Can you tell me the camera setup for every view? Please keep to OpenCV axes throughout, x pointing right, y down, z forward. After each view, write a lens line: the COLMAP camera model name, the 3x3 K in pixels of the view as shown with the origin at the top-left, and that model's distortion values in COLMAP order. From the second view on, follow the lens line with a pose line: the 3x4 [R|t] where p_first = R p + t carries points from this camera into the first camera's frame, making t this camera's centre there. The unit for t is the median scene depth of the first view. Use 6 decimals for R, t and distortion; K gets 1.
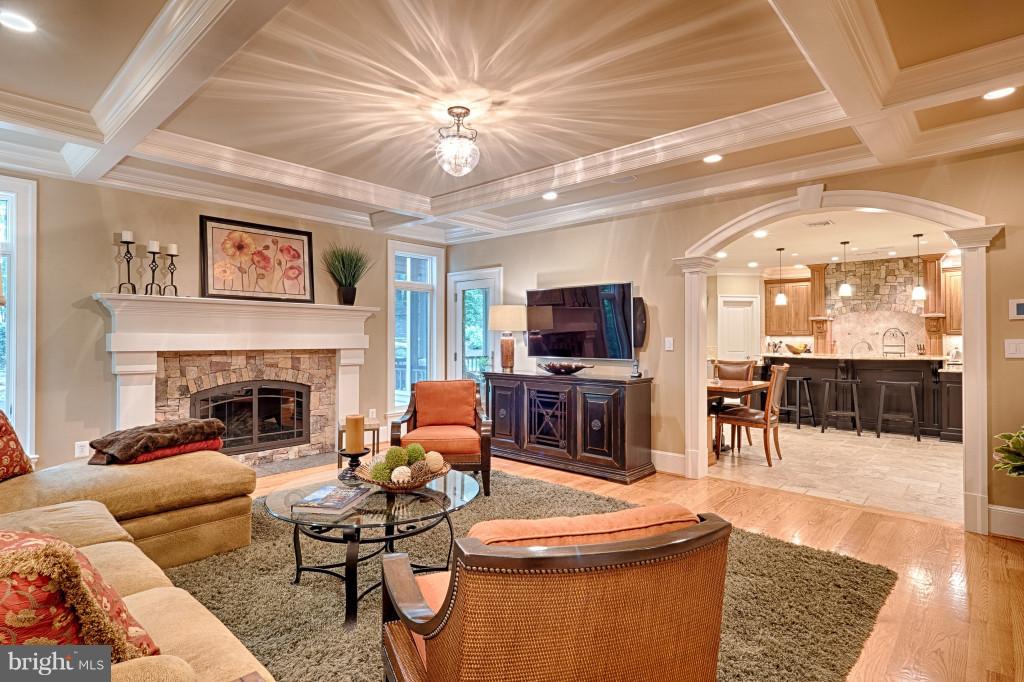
lens RADIAL K [[506.9, 0, 510.0], [0, 506.9, 337.6], [0, 0, 1]] dist [-0.005710, -0.000076]
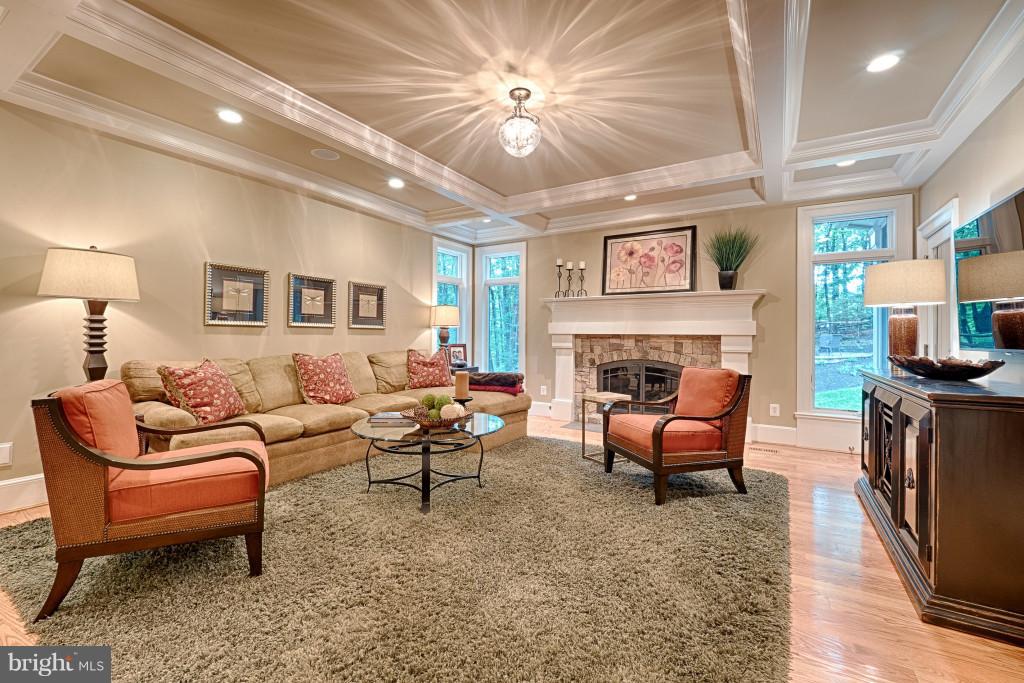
lens RADIAL K [[430.1, 0, 511.0], [0, 430.1, 338.4], [0, 0, 1]] dist [-0.008770, 0.000882]
pose [[0.204506, 0.003659, -0.978858, 0.468672], [-0.005107, 0.999983, 0.002671, 0.033318], [0.978852, 0.004453, 0.204522, 0.495066]]
